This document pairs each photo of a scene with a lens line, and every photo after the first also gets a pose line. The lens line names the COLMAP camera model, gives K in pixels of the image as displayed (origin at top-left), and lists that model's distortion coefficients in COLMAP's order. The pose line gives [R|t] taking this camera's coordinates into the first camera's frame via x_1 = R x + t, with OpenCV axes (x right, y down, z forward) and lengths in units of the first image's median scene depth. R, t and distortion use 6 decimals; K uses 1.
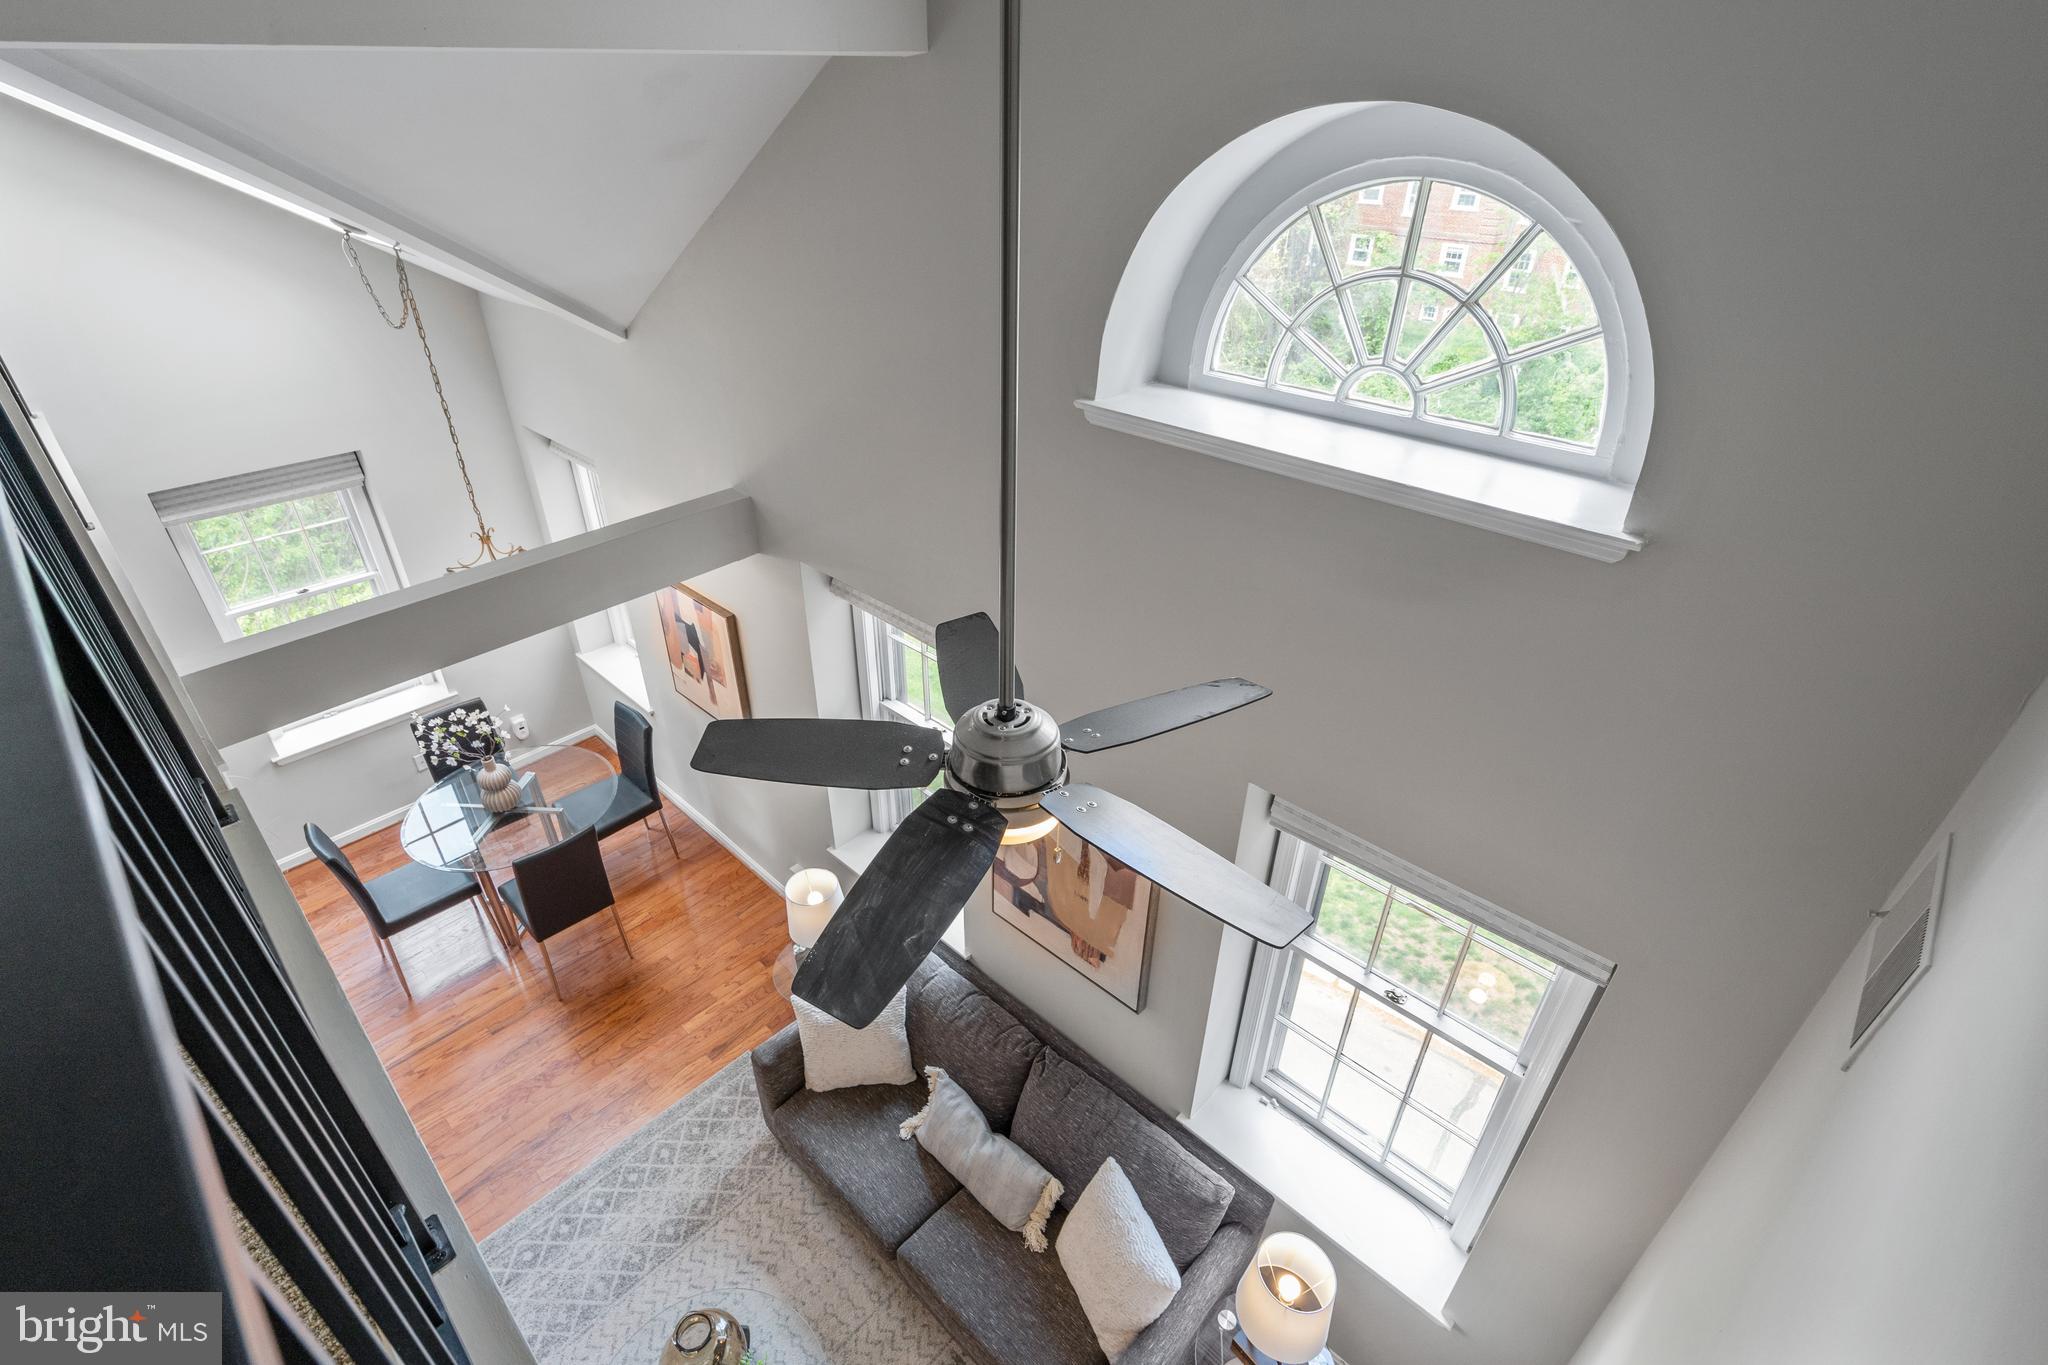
lens RADIAL K [[932.7, 0, 1009.5], [0, 932.7, 681.0], [0, 0, 1]] dist [0.000089, -0.000196]
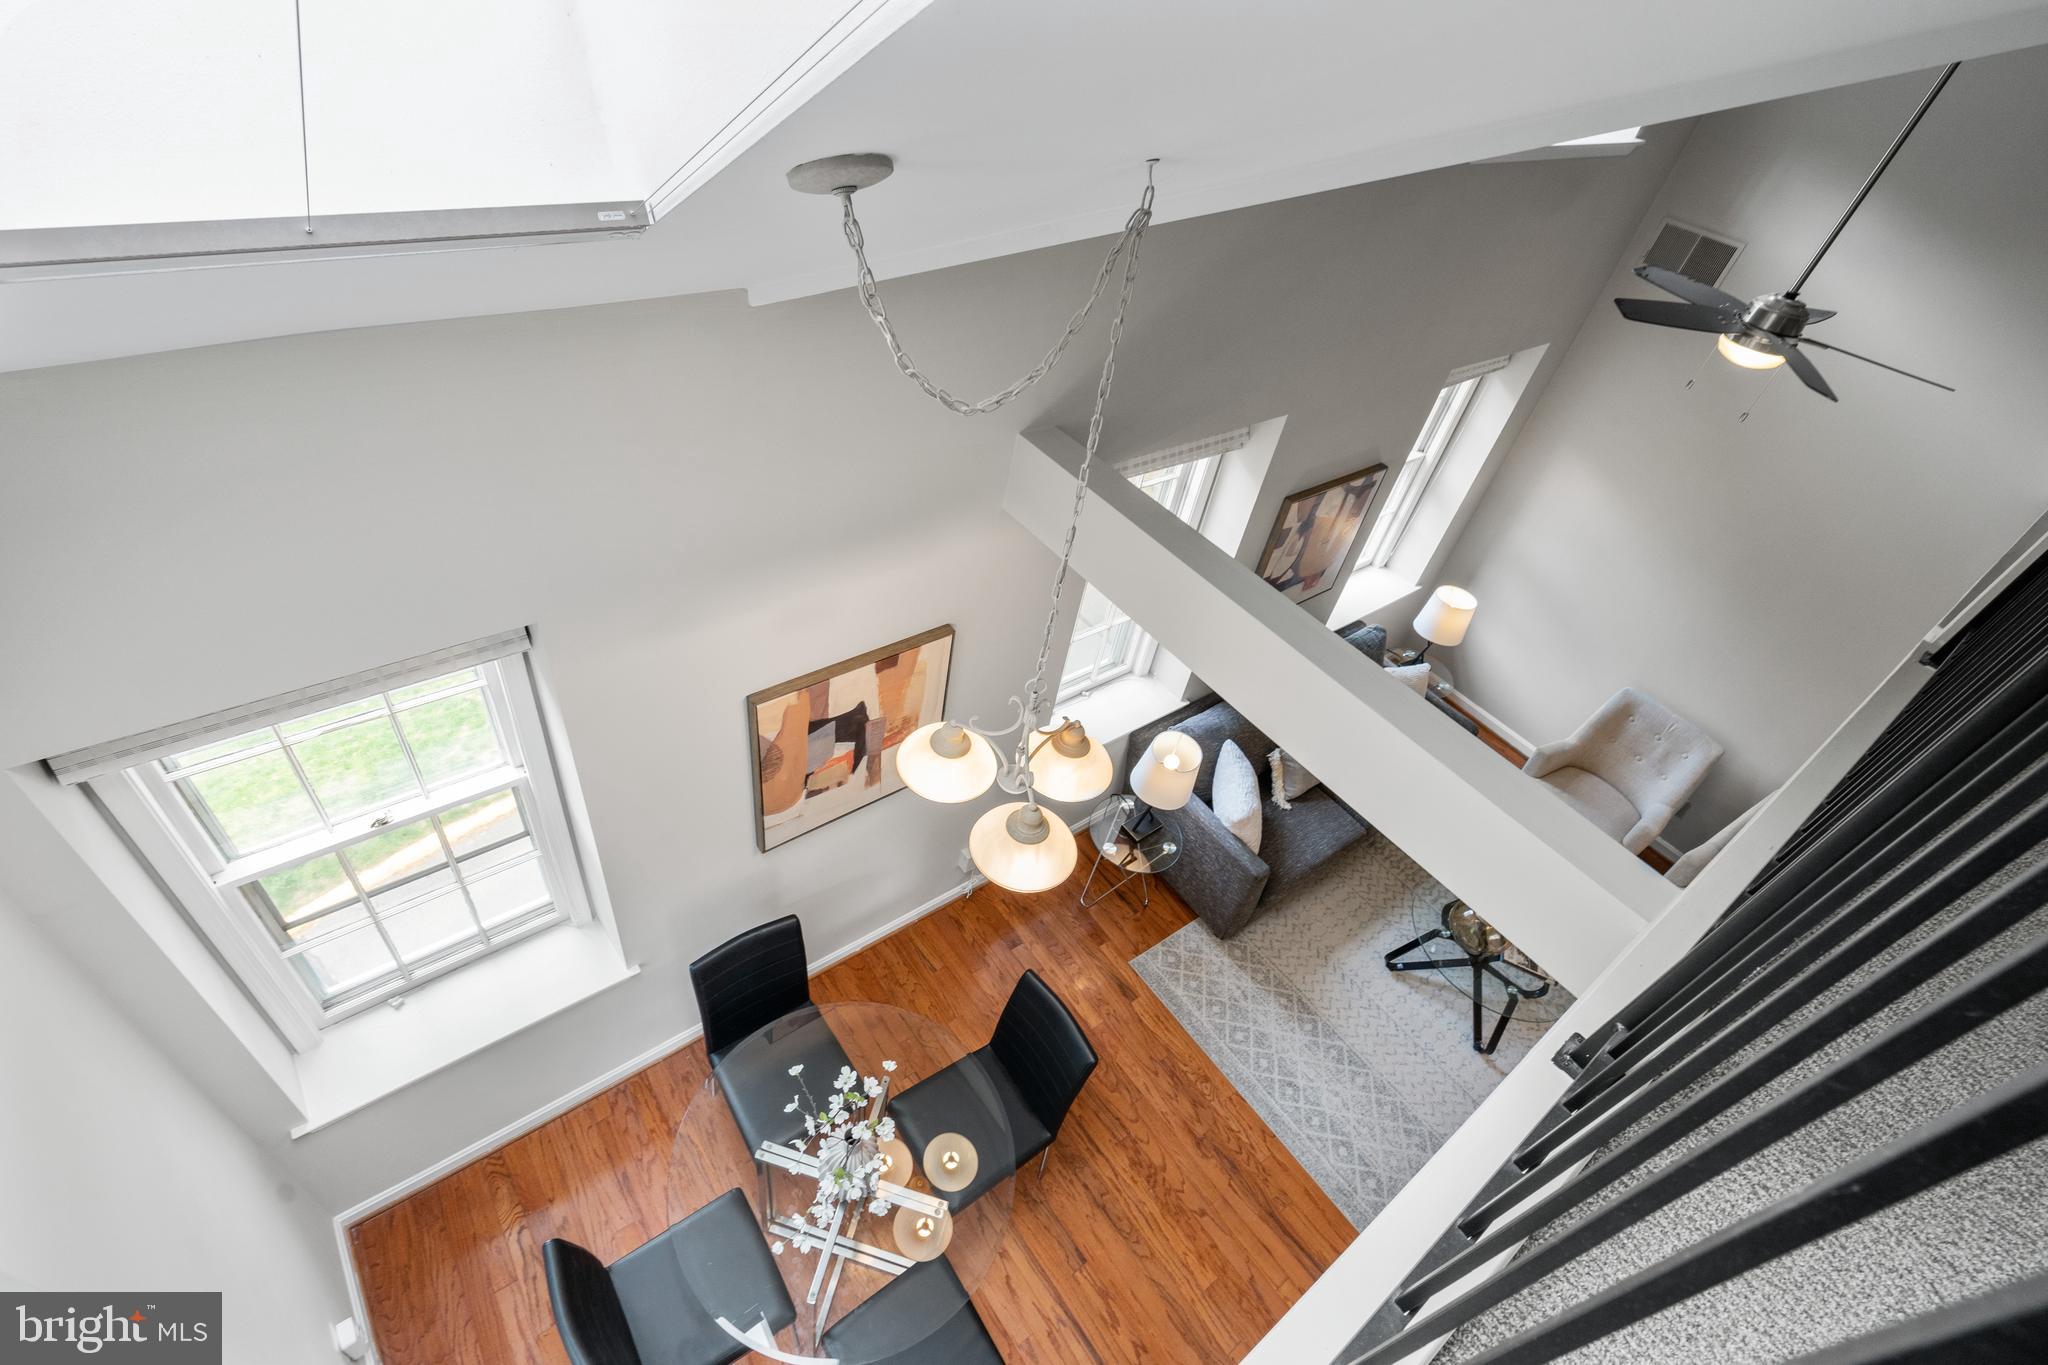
lens RADIAL K [[932.7, 0, 1009.8], [0, 932.7, 672.8], [0, 0, 1]] dist [0.000089, -0.000196]
pose [[0.159111, -0.649395, 0.743619, -0.946134], [0.390994, 0.733076, 0.556528, -0.473655], [-0.906536, 0.202201, 0.370550, 0.794078]]
